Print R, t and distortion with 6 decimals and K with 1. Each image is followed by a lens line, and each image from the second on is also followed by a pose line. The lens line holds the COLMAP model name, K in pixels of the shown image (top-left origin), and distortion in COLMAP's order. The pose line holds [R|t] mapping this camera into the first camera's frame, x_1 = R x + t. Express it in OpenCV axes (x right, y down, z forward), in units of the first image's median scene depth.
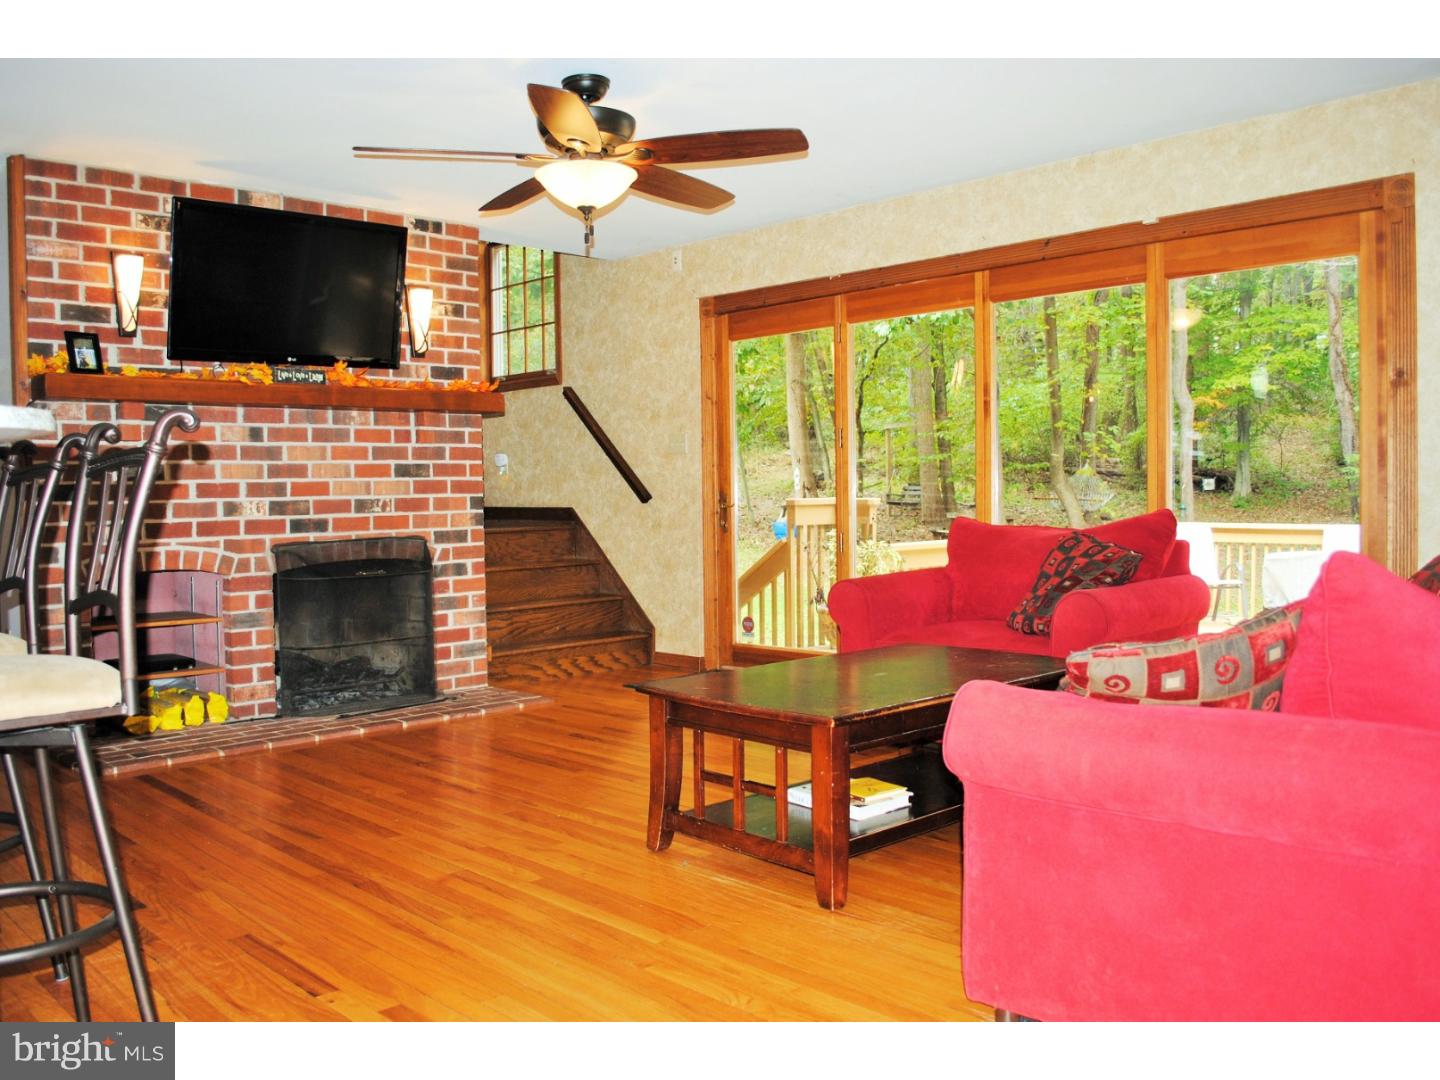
lens RADIAL K [[1211.4, 0, 721.1], [0, 1211.4, 540.2], [0, 0, 1]] dist [-0.070188, 0.001314]
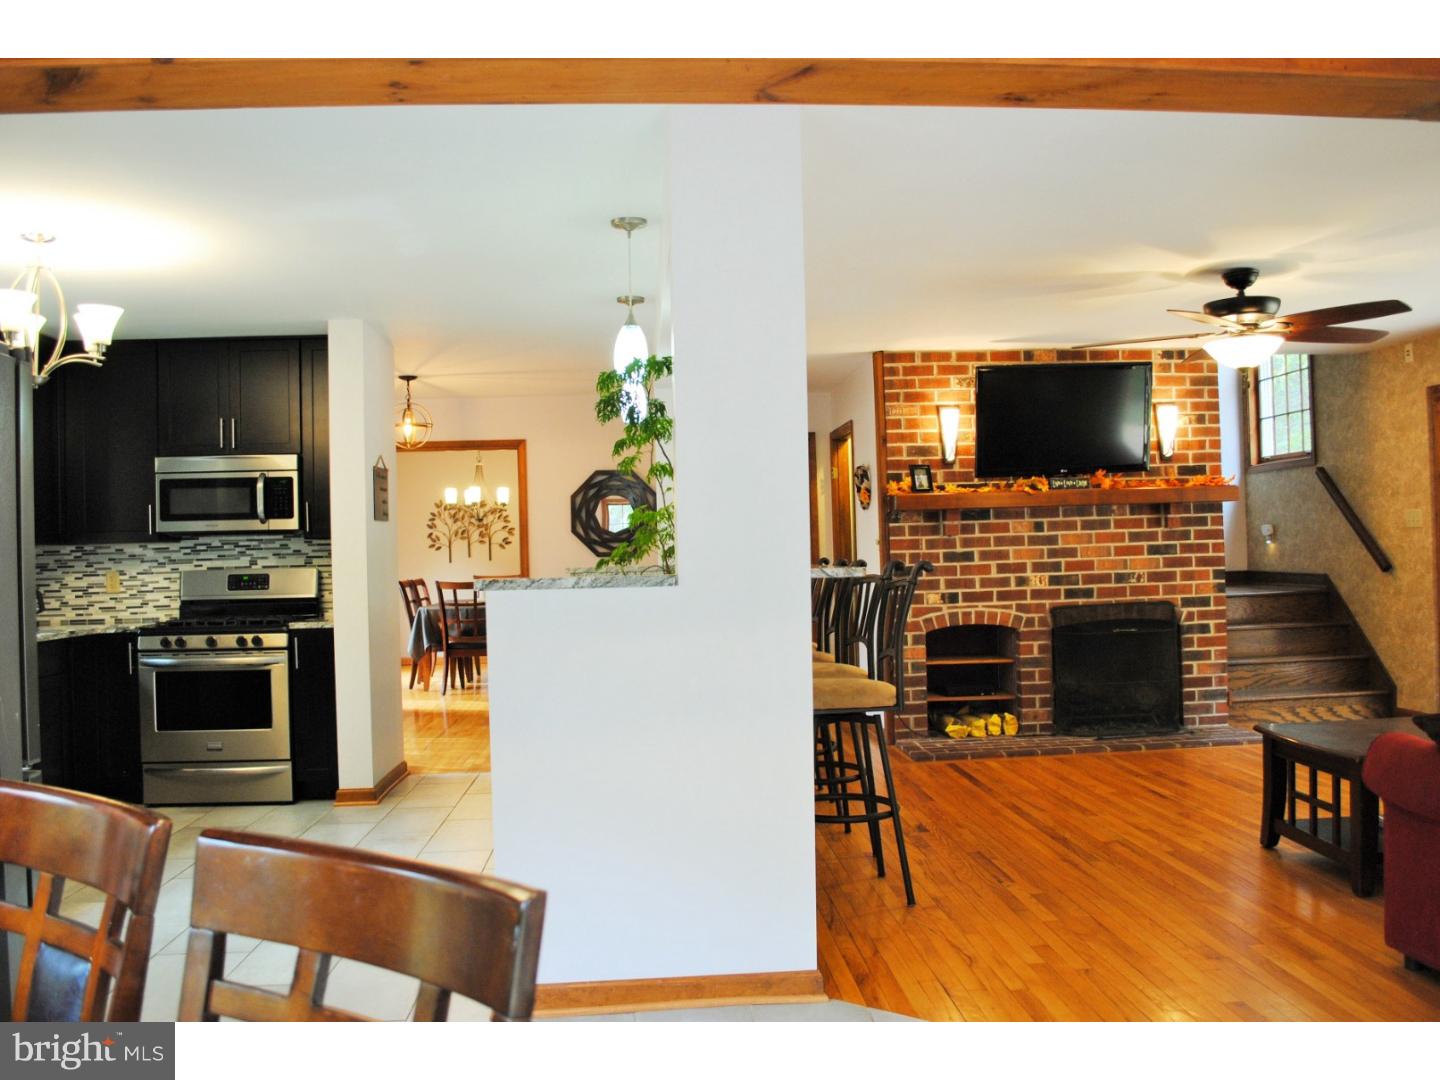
lens RADIAL K [[1211.4, 0, 718.7], [0, 1211.4, 537.9], [0, 0, 1]] dist [-0.070188, 0.001314]
pose [[0.764475, -0.010743, -0.644564, 0.214479], [-0.009809, 0.999552, -0.028293, -0.032023], [0.644579, 0.027952, 0.764027, -0.281536]]
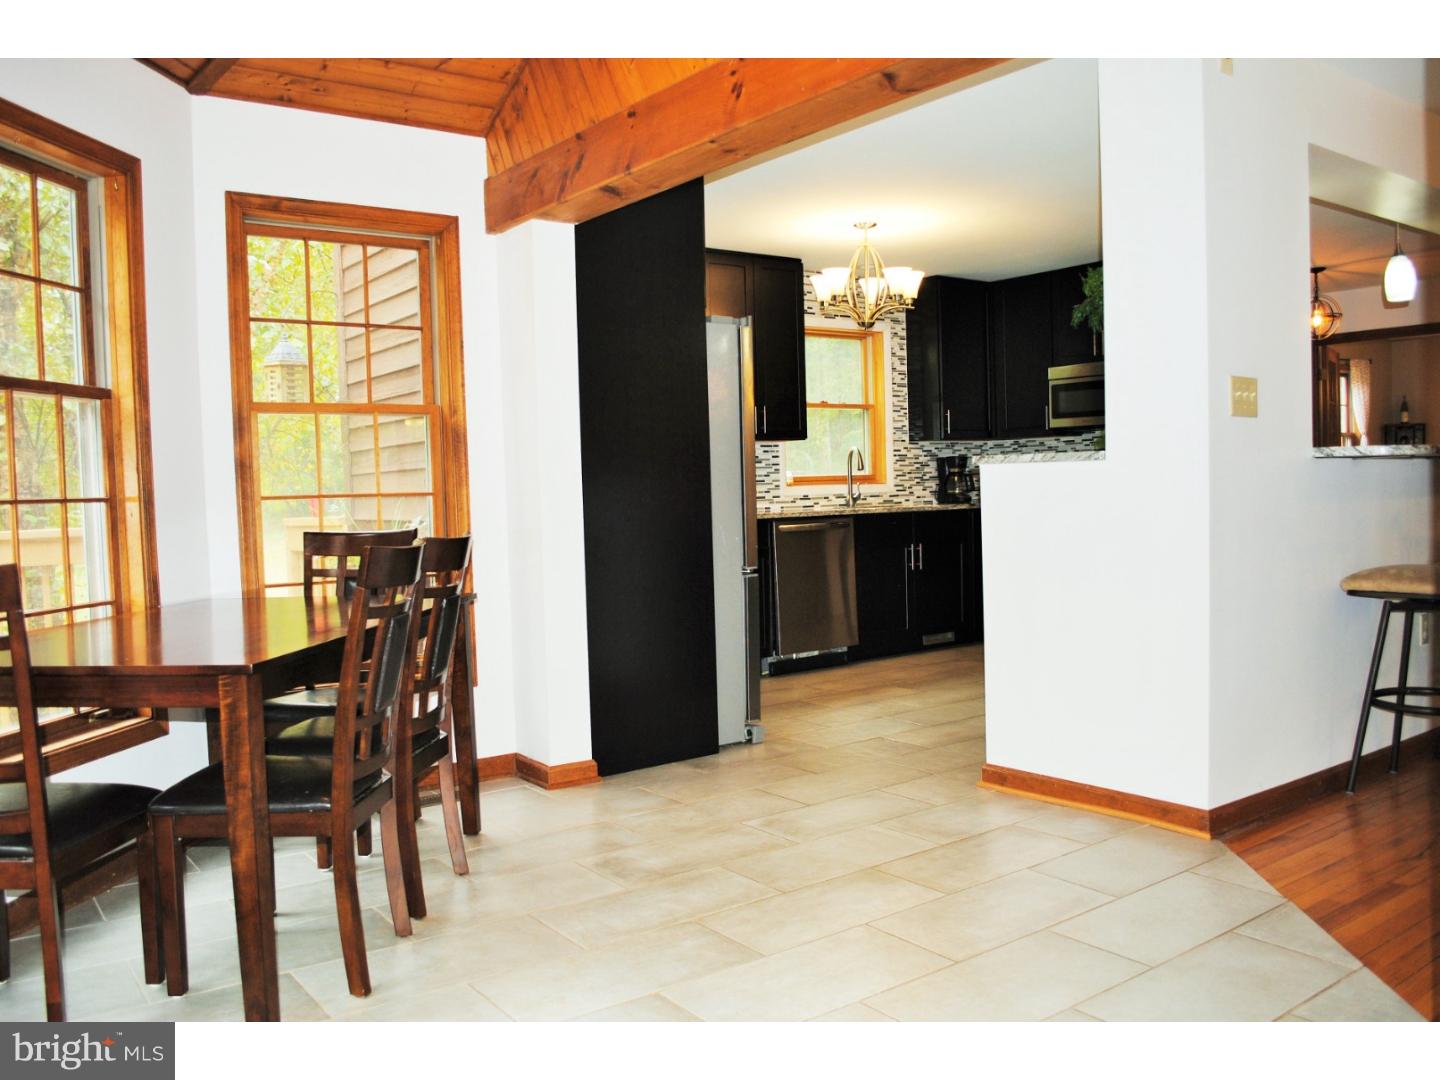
lens RADIAL K [[1211.4, 0, 720.5], [0, 1211.4, 545.7], [0, 0, 1]] dist [-0.070188, 0.001314]
pose [[-0.139698, 0.070035, -0.987714, 0.546067], [-0.003682, 0.997452, 0.071246, -0.024961], [0.990187, 0.013589, -0.139084, 0.042755]]
